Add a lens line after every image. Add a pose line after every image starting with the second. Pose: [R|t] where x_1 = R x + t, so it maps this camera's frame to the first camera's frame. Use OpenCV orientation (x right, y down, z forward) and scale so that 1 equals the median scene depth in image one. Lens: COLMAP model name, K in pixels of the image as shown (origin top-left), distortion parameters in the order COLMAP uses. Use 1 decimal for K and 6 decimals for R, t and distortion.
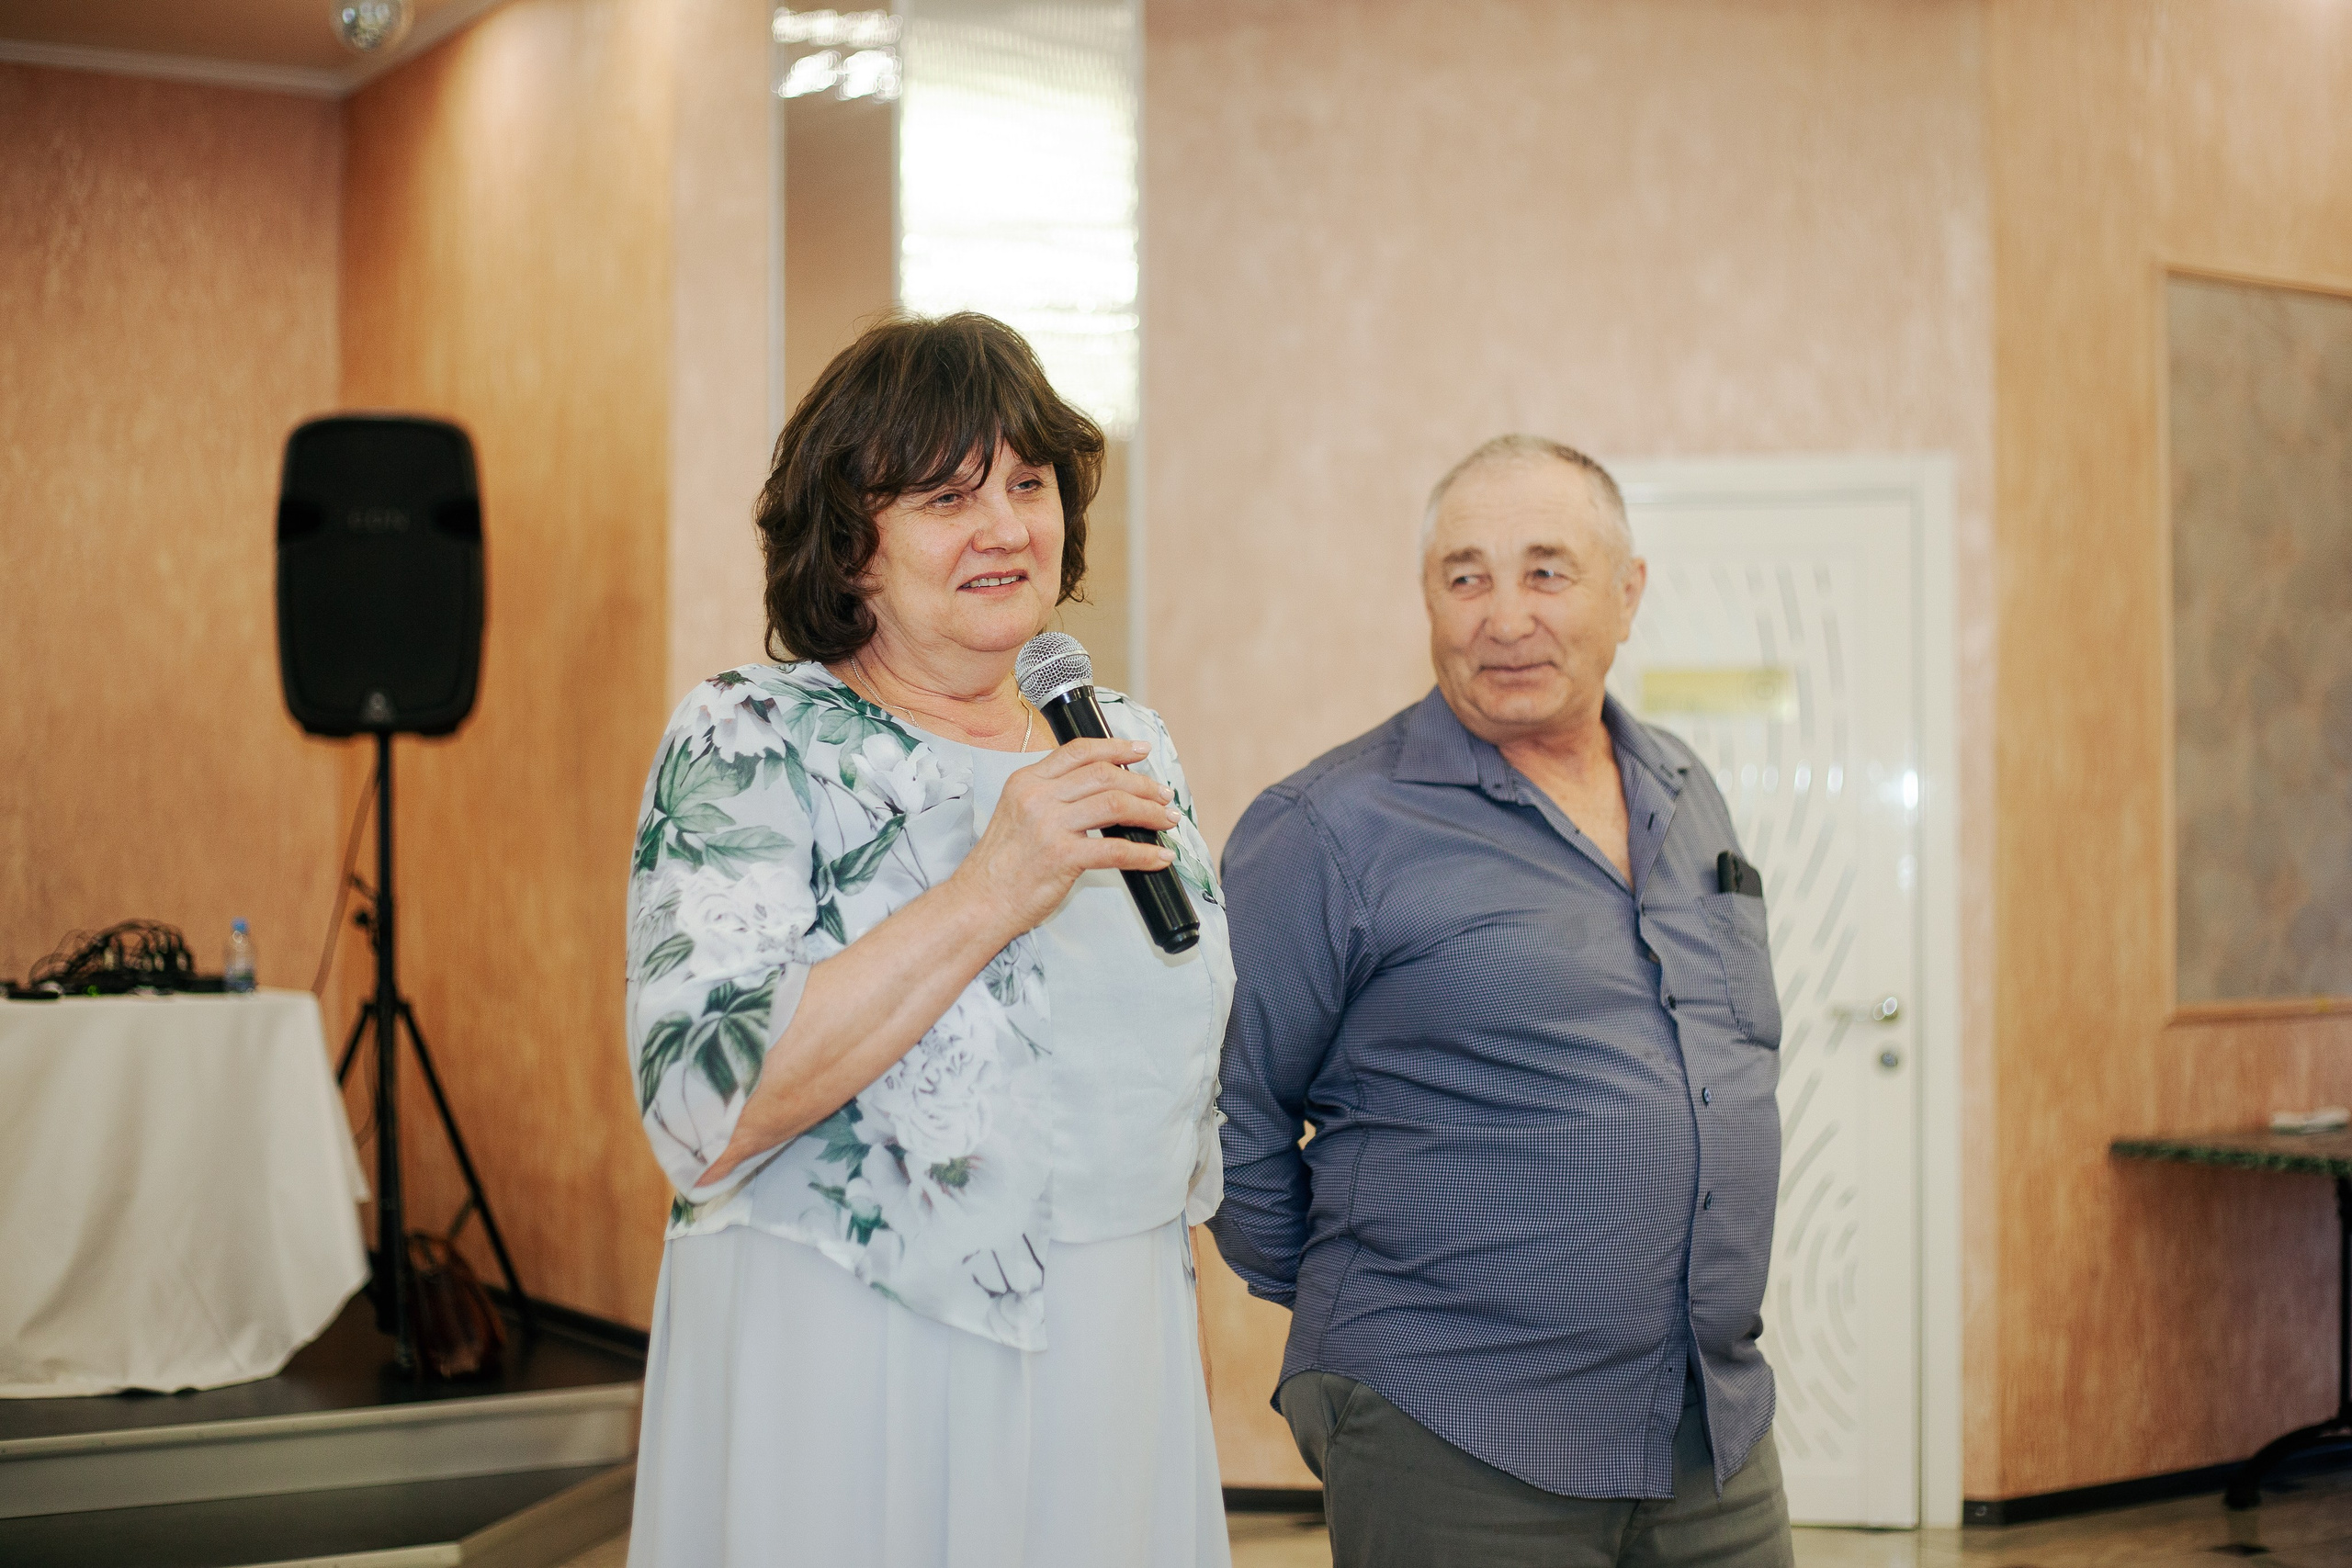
lens RADIAL K [[3428.4, 0, 1176.0], [0, 3428.4, 784.0], [0, 0, 1]] dist [-0.104042, -0.049011]
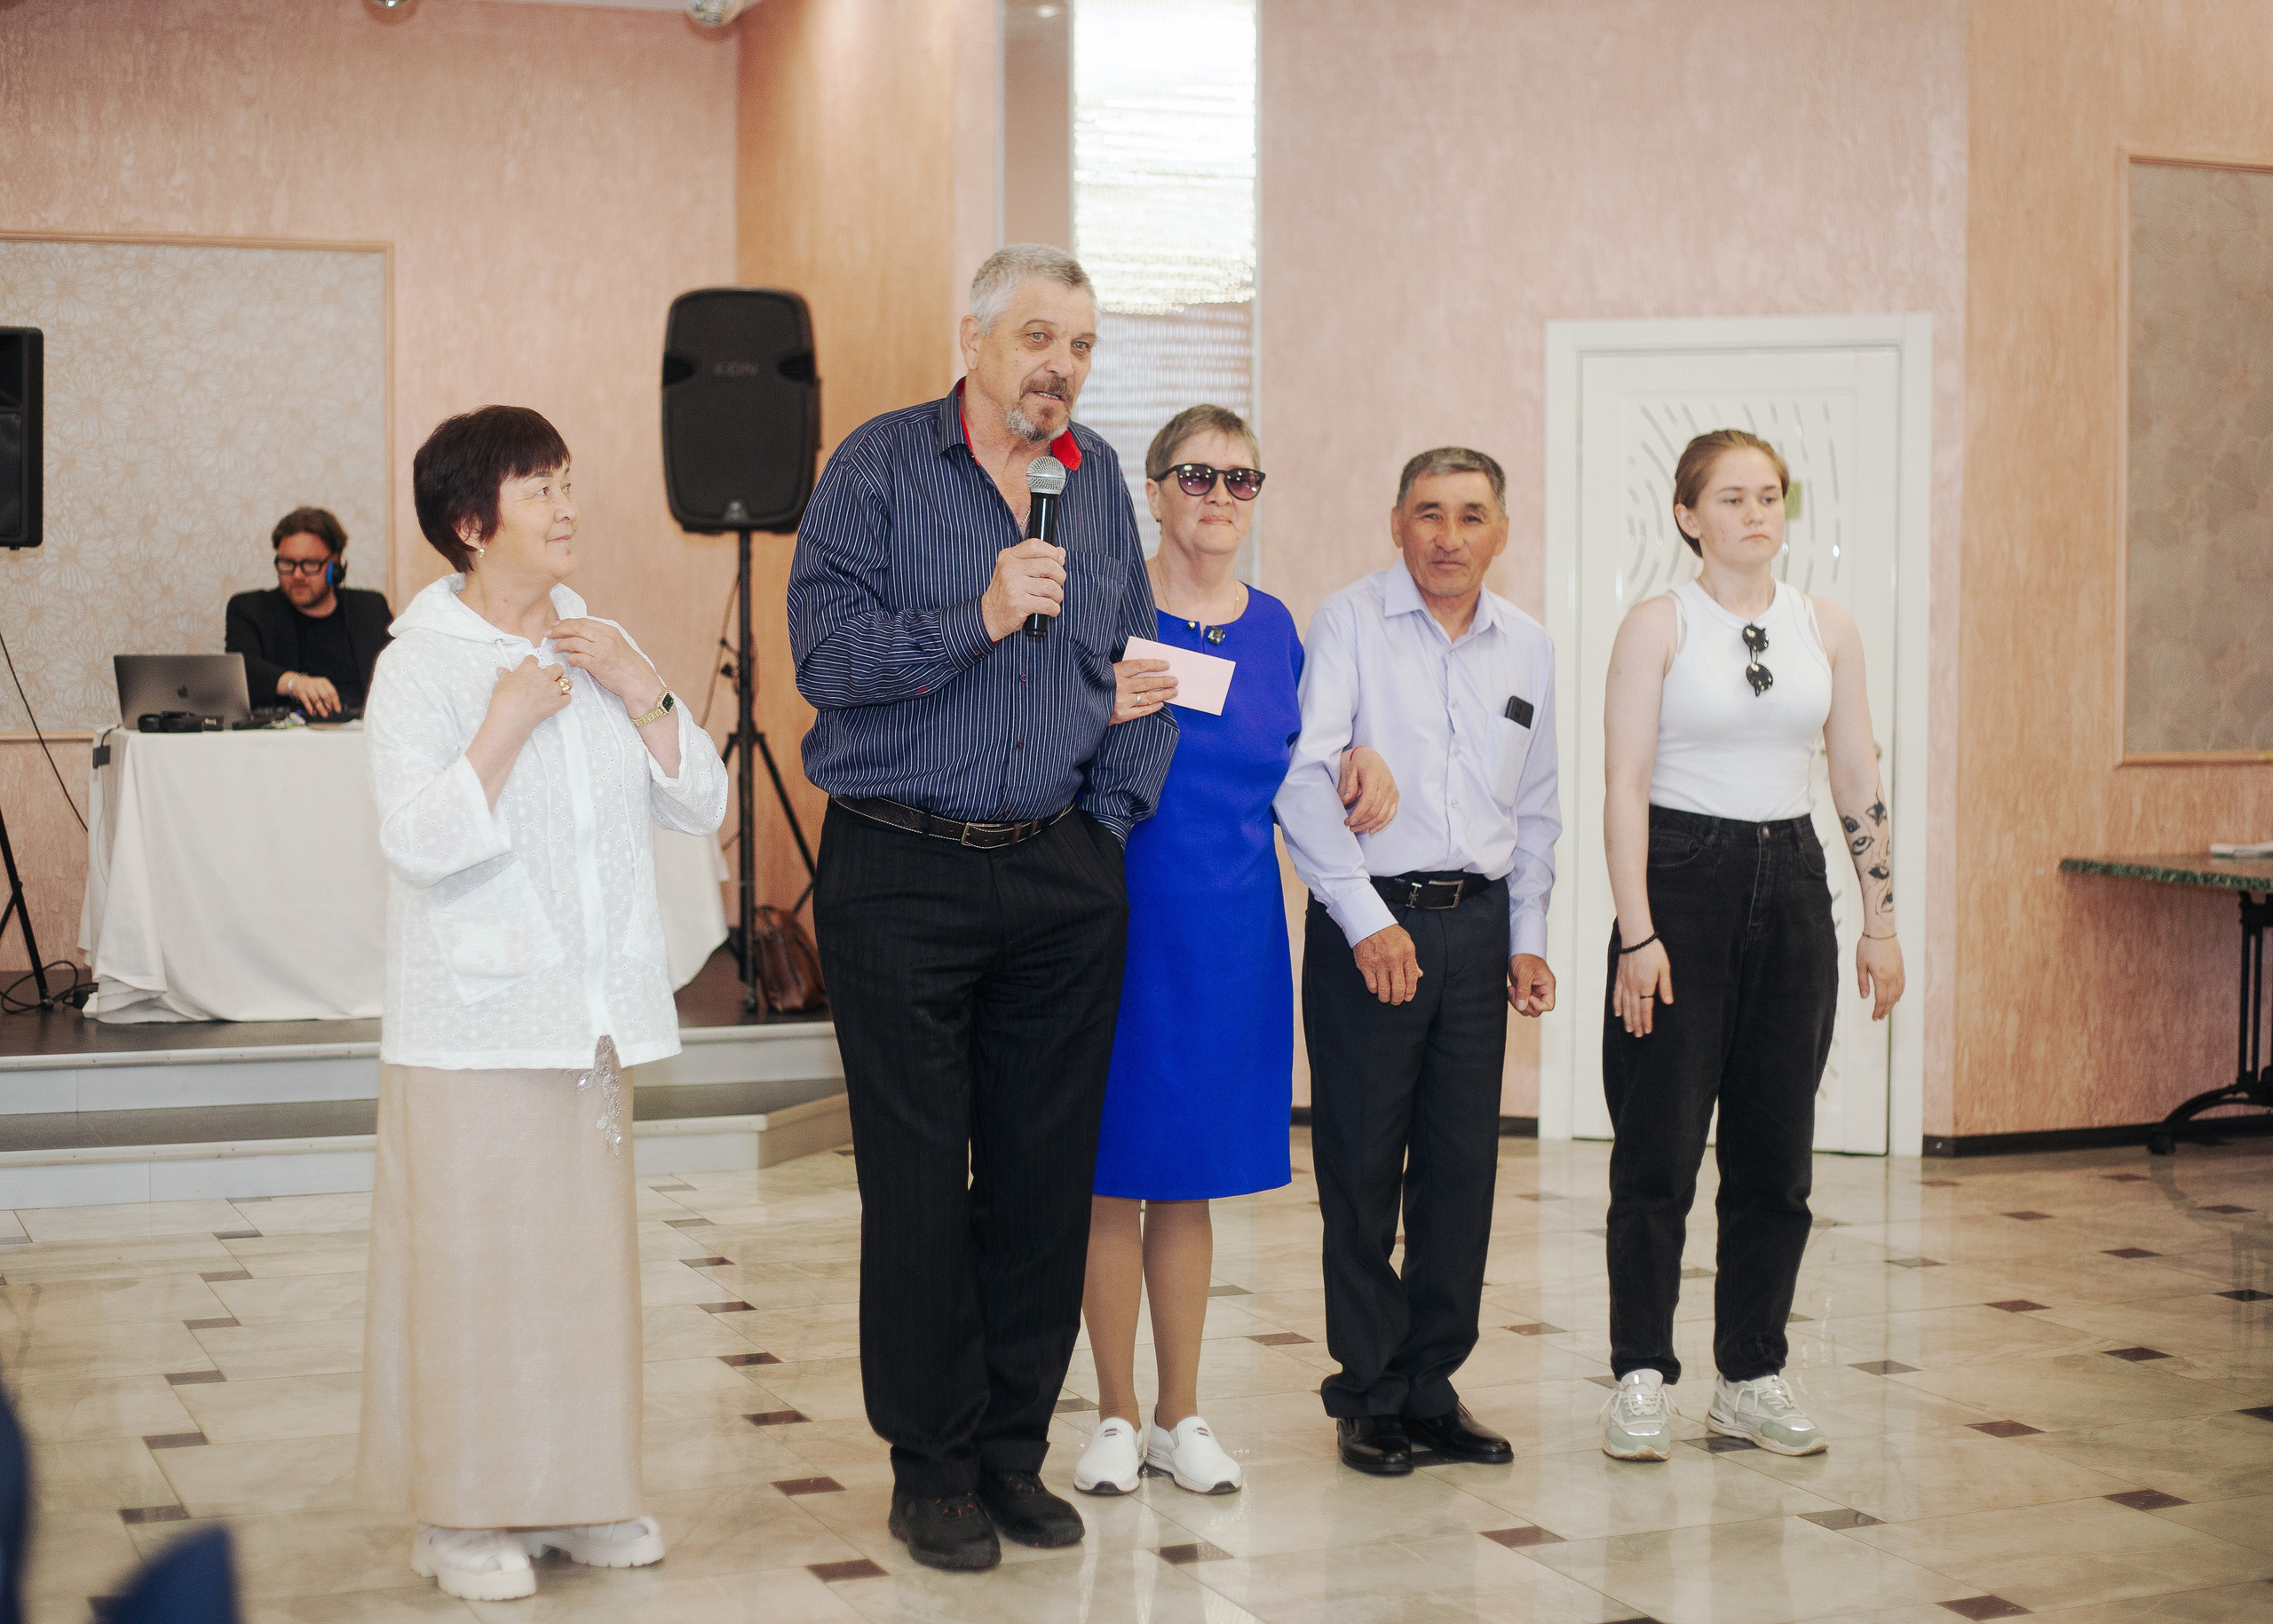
lens RADIAL K [[3547.3, 0, 1059.5], [0, 3547.3, 810.0], [0, 0, 1]] dist [-0.112378, 0.022216]
pose [[0.981041, 0.015717, -0.193164, 0.160176], [-0.001698, 0.997365, 0.072527, -0.006789], [0.193795, -0.070824, 0.978482, -0.338228]]
